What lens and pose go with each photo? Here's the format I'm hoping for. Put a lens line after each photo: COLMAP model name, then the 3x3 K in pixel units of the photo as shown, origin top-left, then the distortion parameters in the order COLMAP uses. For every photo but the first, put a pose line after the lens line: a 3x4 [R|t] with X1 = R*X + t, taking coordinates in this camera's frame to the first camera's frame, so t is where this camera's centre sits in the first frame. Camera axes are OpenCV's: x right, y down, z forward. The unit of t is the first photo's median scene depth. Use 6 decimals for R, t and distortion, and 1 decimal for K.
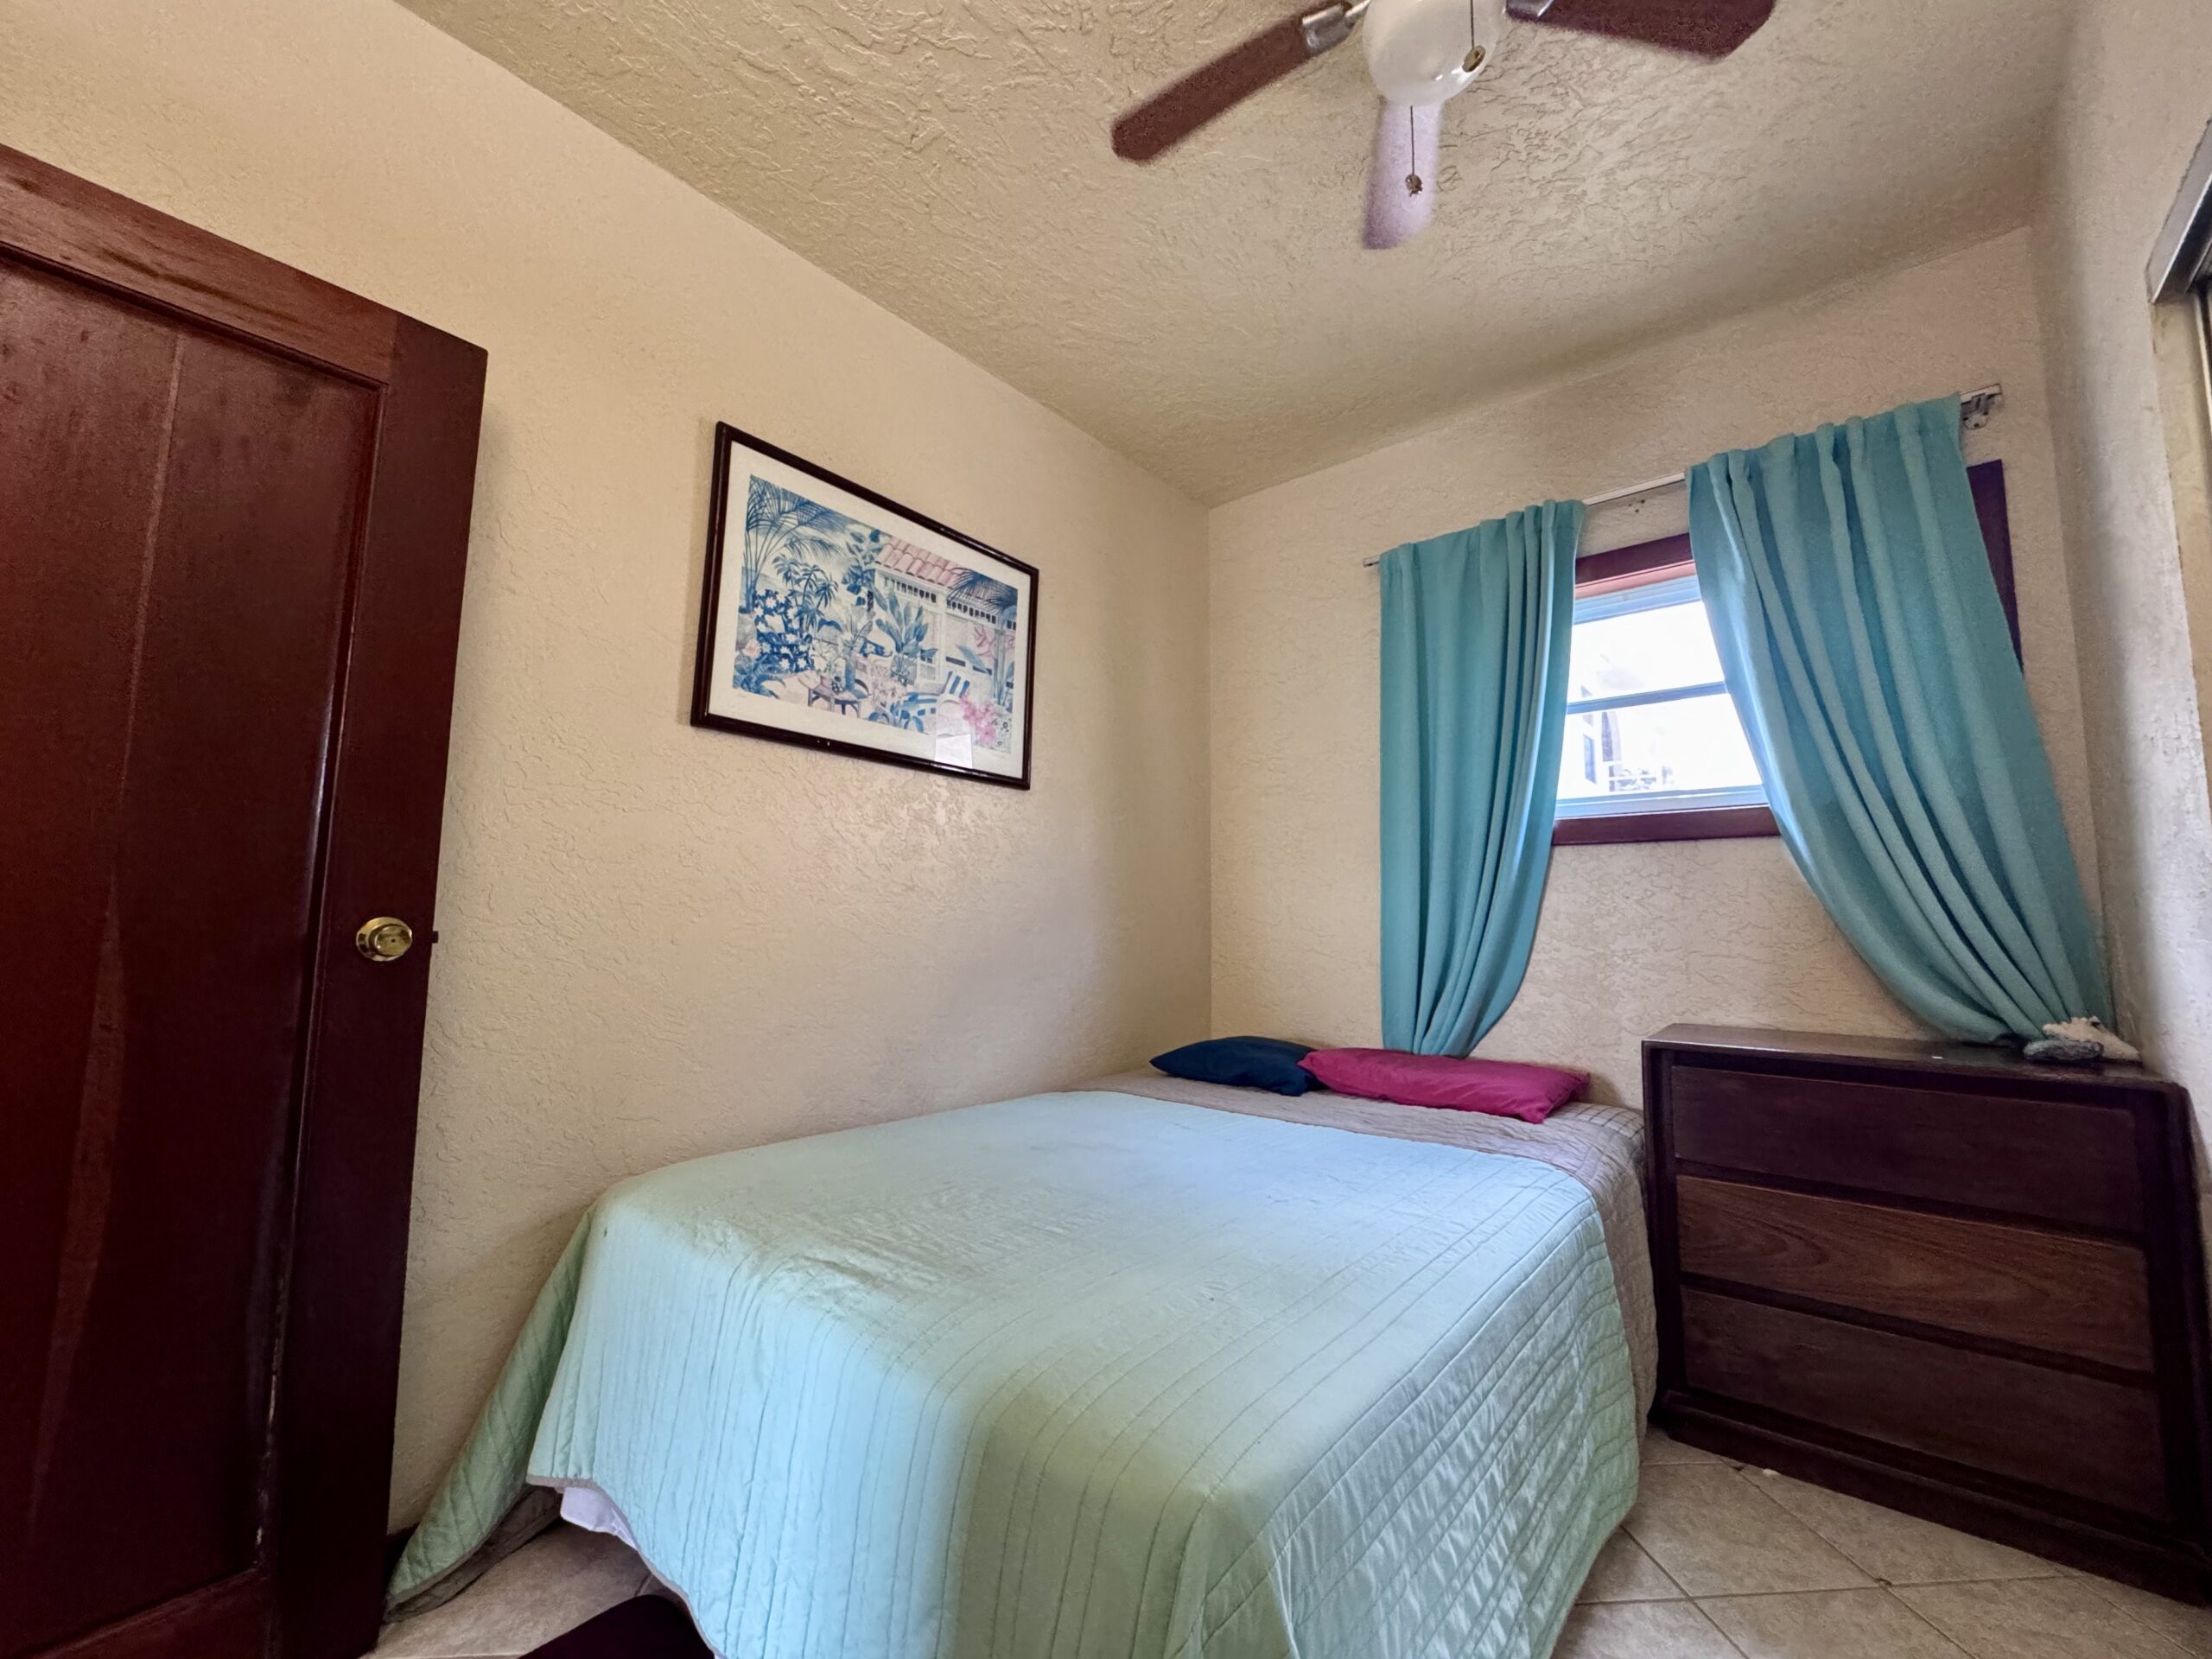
lens RADIAL K [[885.4, 0, 1104.7], [0, 885.4, 829.5], [0, 0, 1]] dist [-0.003856, 0.000336]
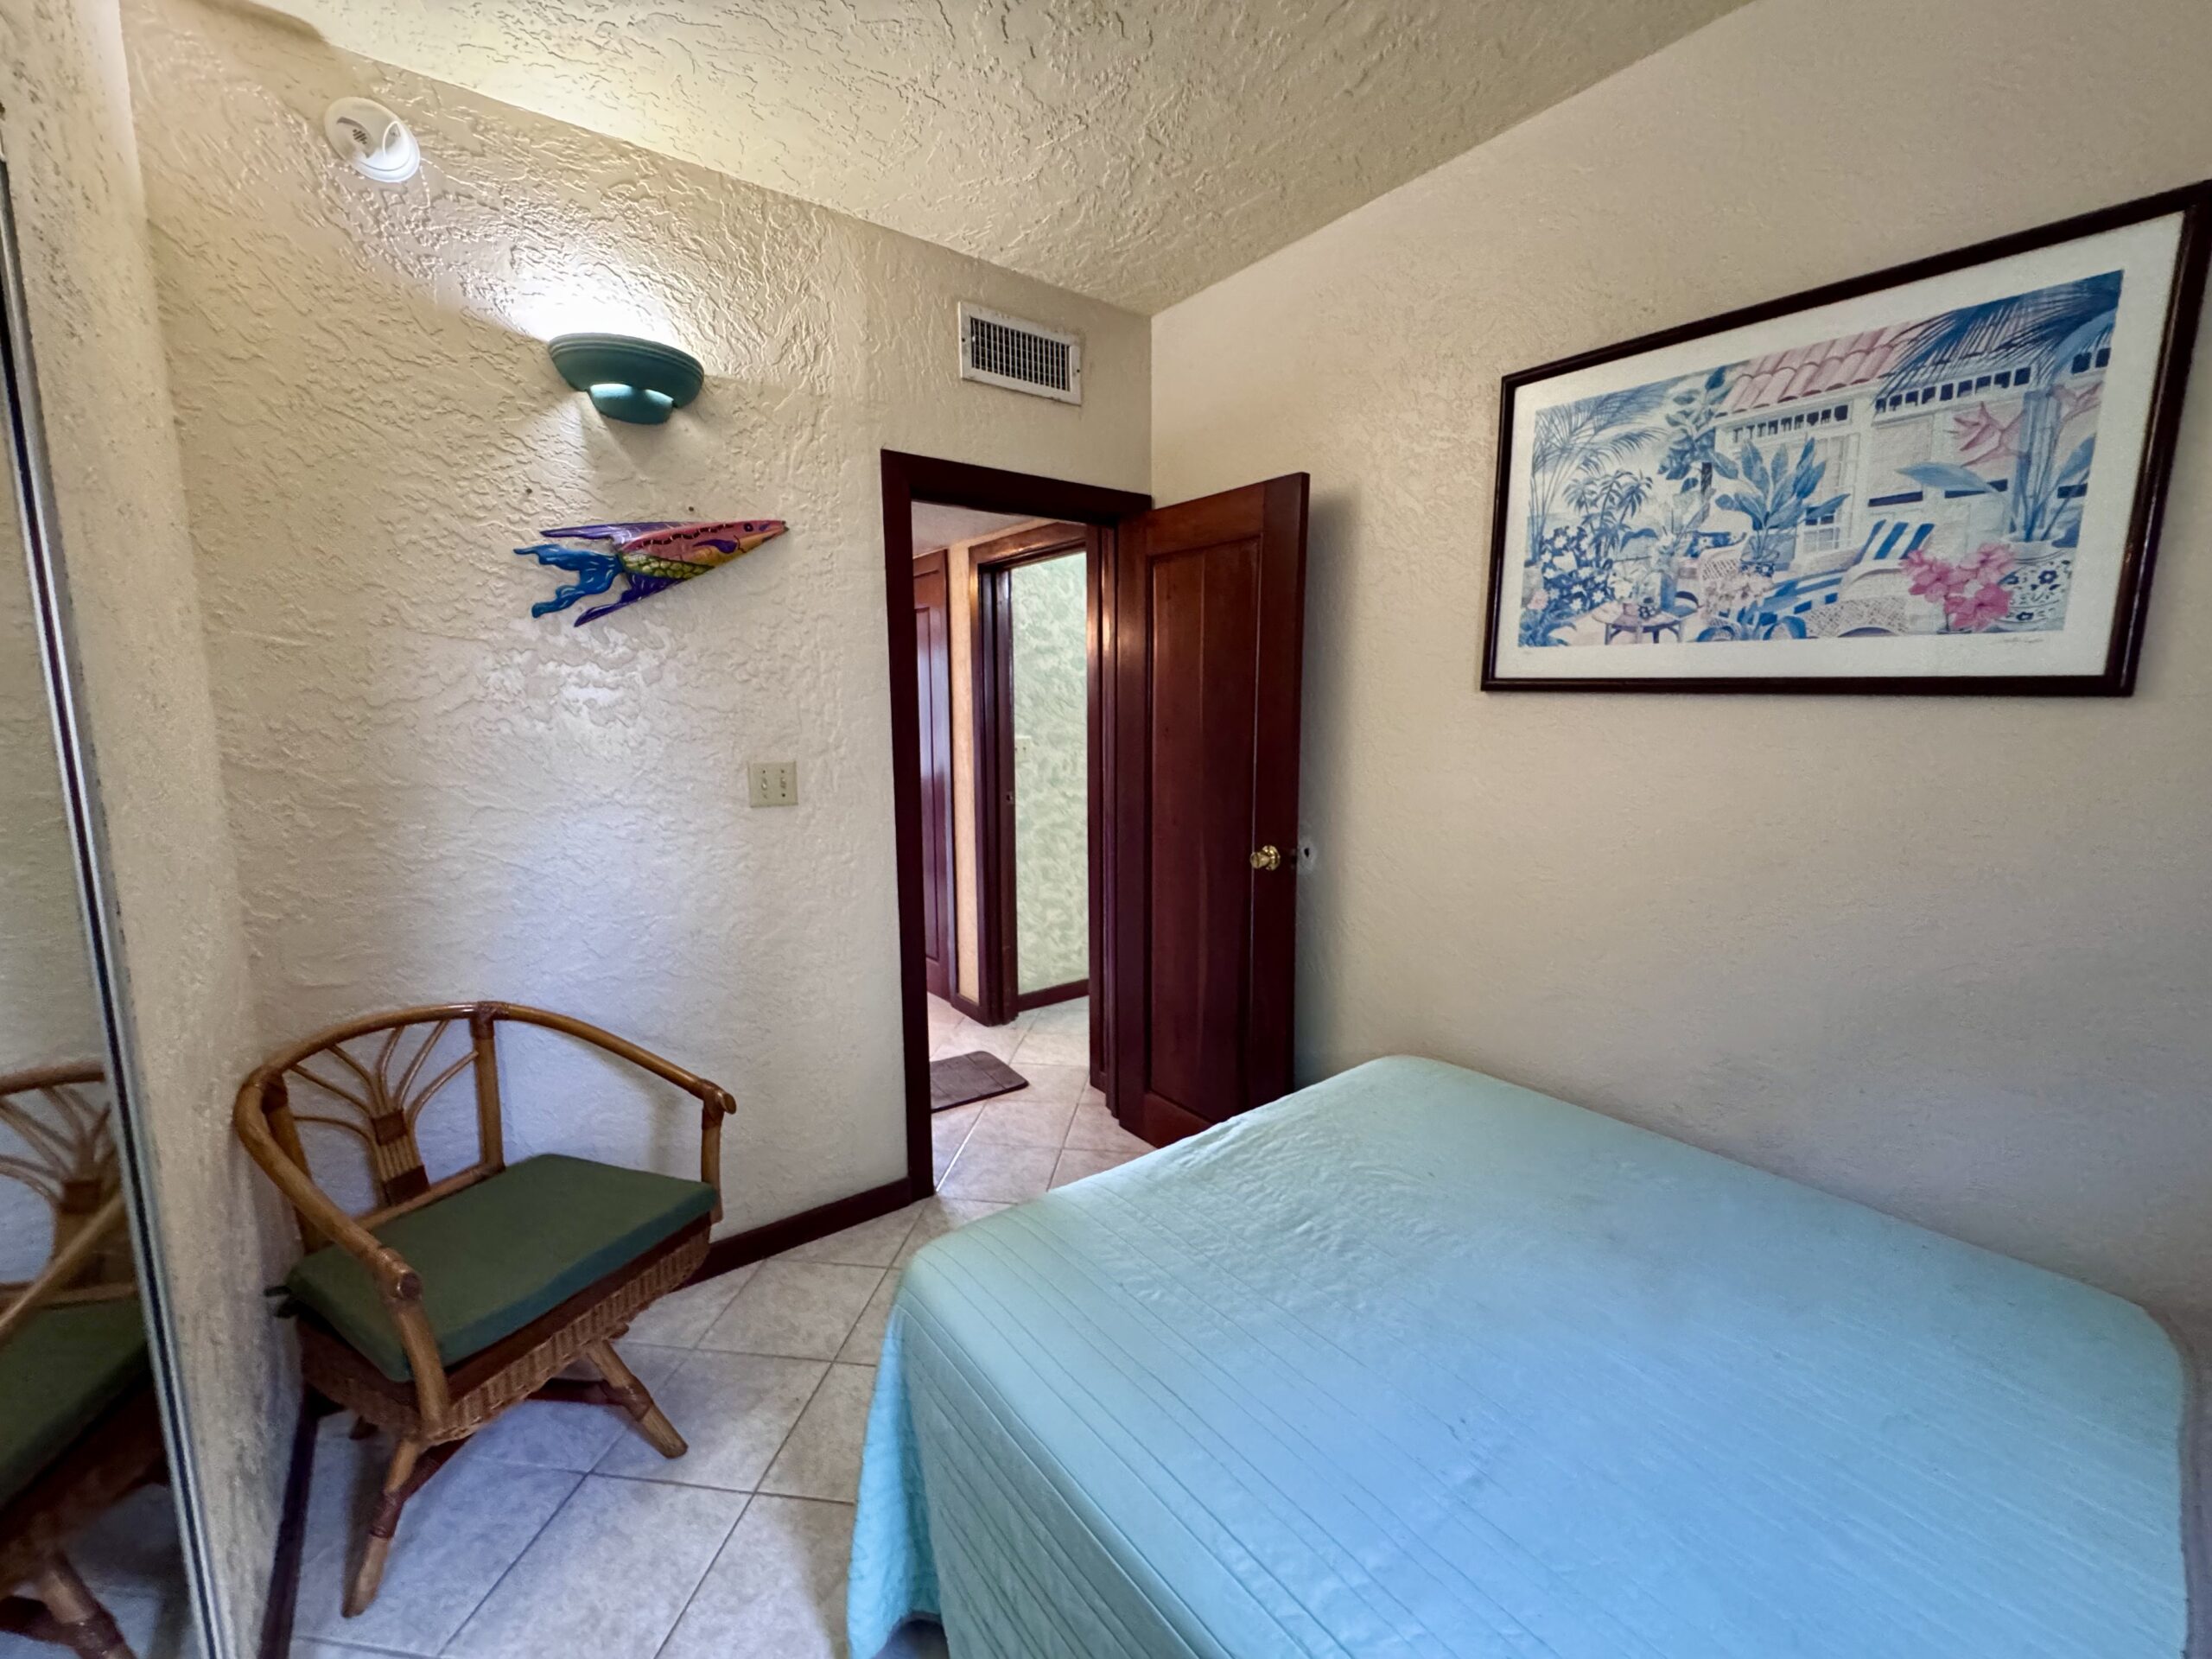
lens RADIAL K [[885.4, 0, 1104.7], [0, 885.4, 829.5], [0, 0, 1]] dist [-0.003856, 0.000336]
pose [[-0.202622, 0.126880, -0.971002, 0.602273], [0.104344, 0.988723, 0.107422, -0.097923], [0.973682, -0.079552, -0.213576, 0.646484]]
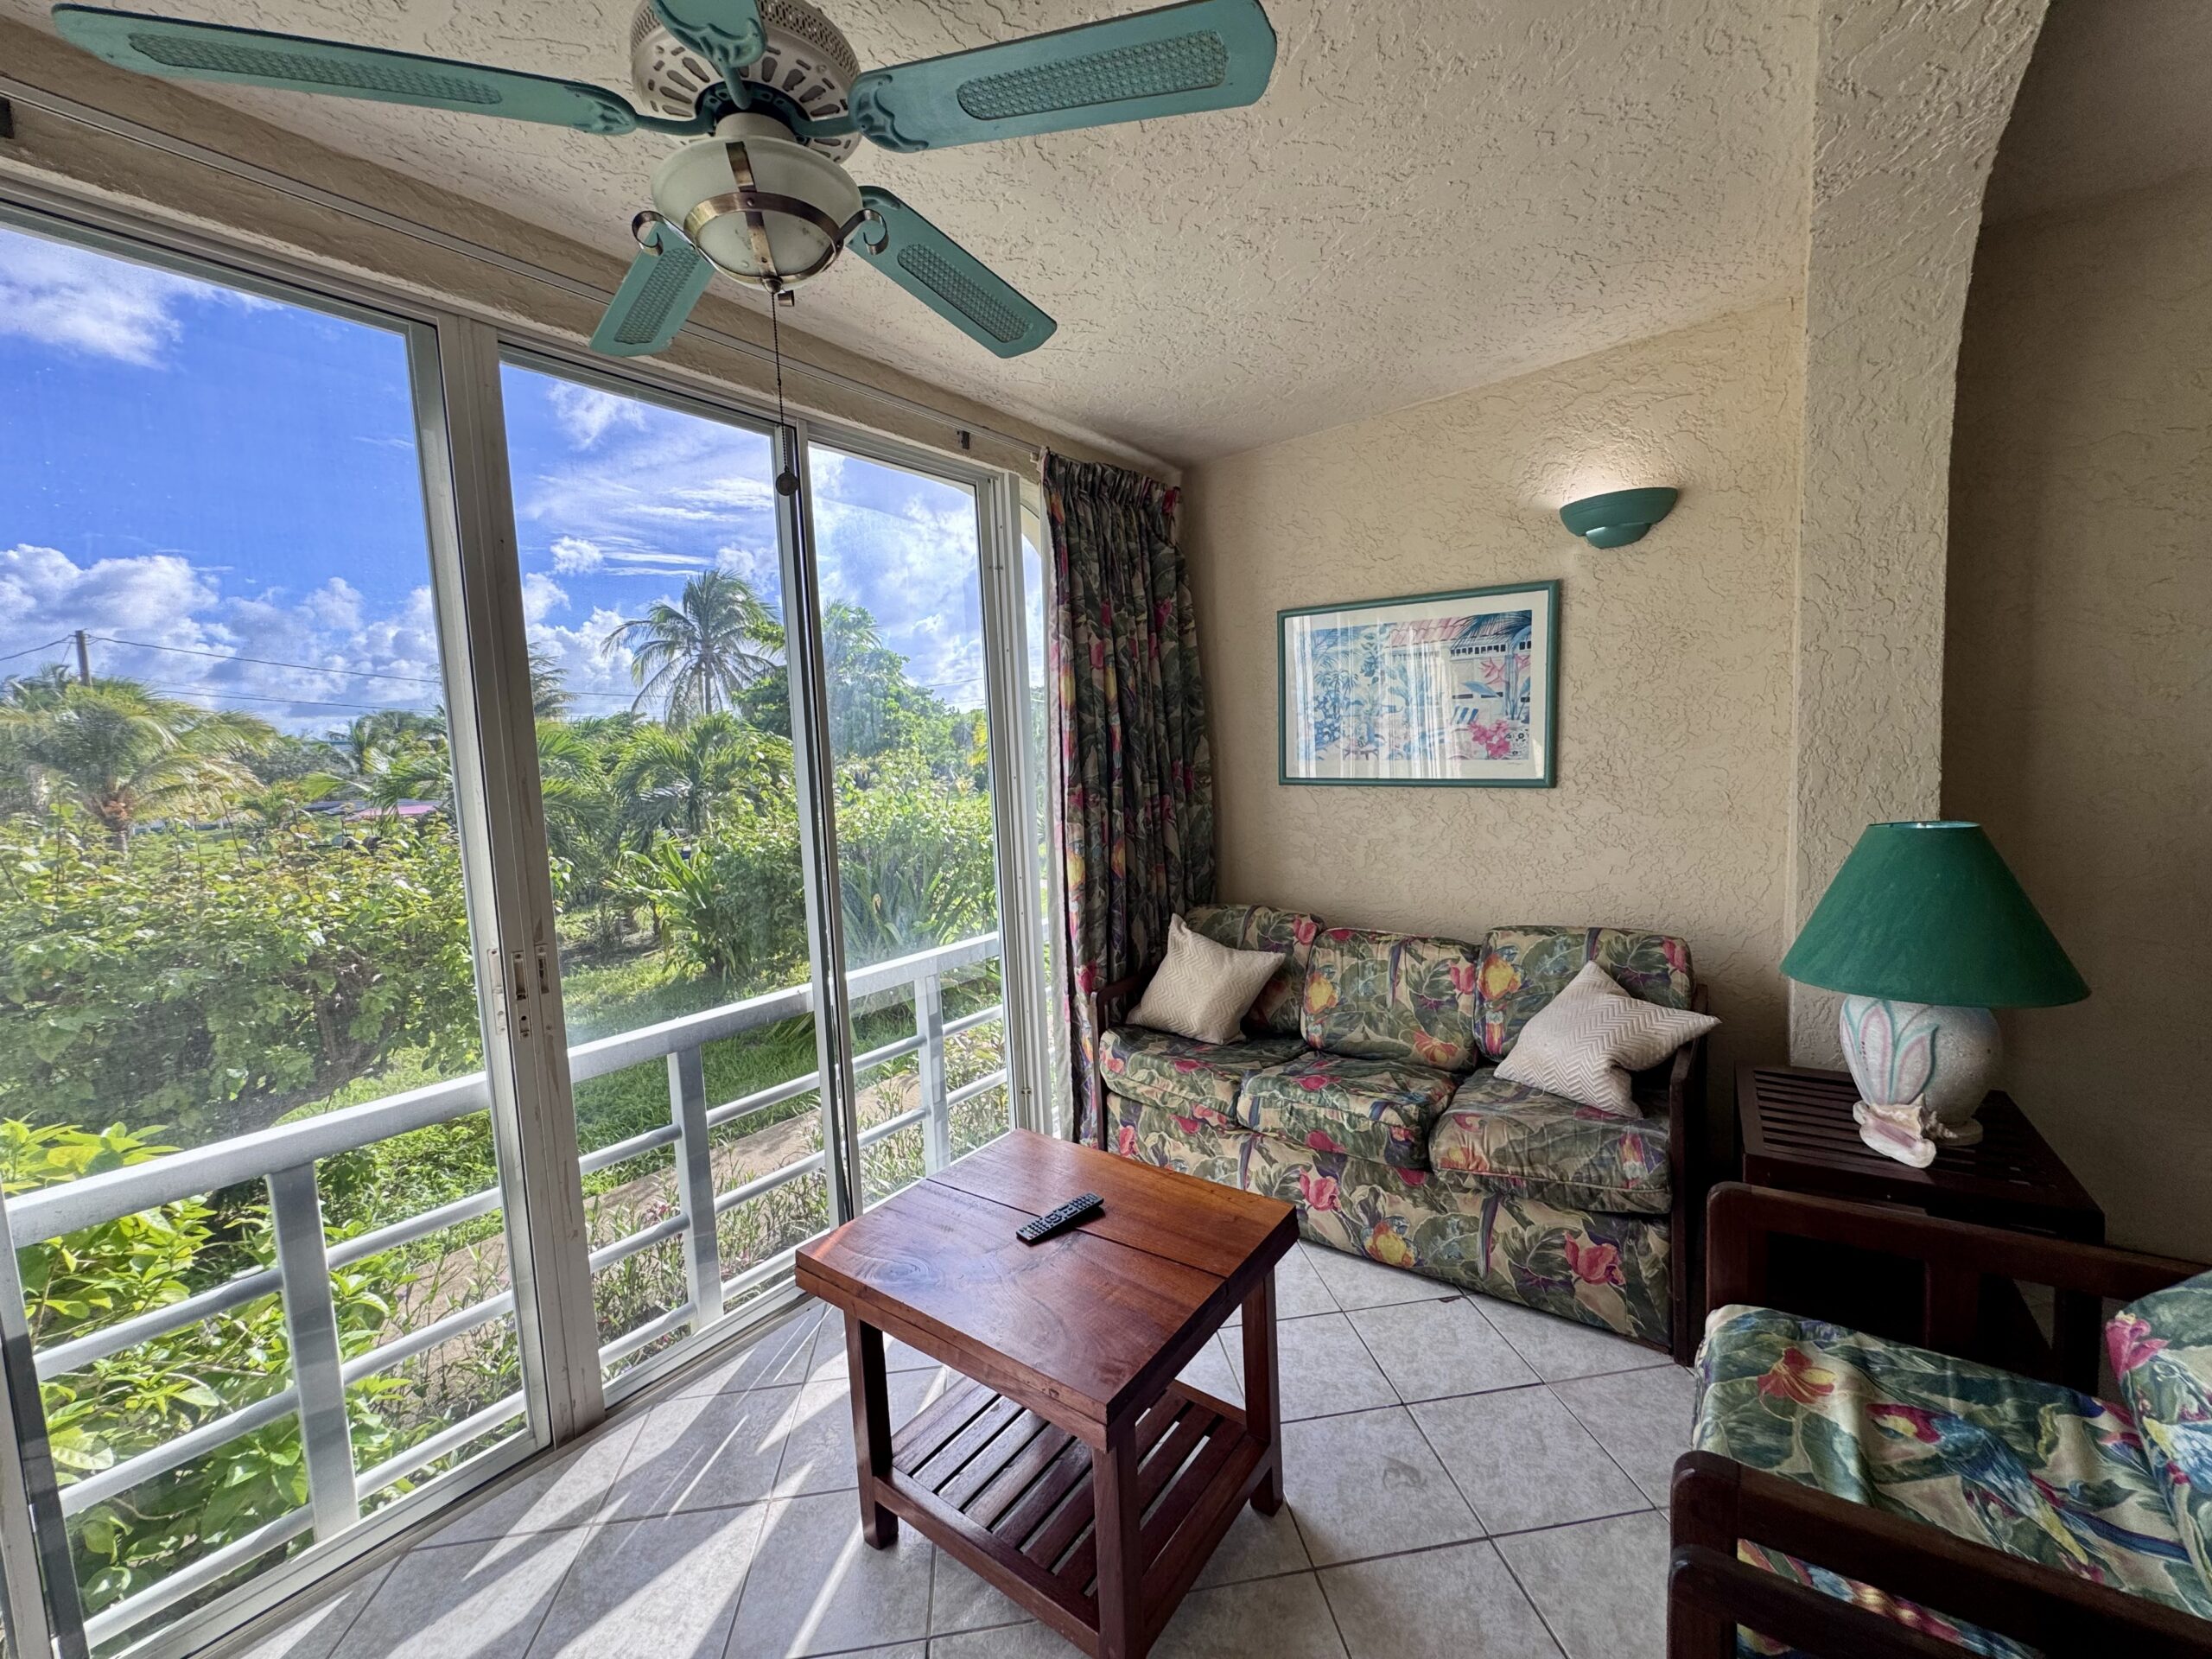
lens RADIAL K [[888.6, 0, 1104.8], [0, 888.6, 828.9], [0, 0, 1]] dist [-0.005324, 0.001299]
pose [[0.074590, 0.078830, -0.994094, 1.179556], [0.148578, 0.984865, 0.089247, -0.211929], [0.986084, -0.154357, 0.061749, 0.423673]]
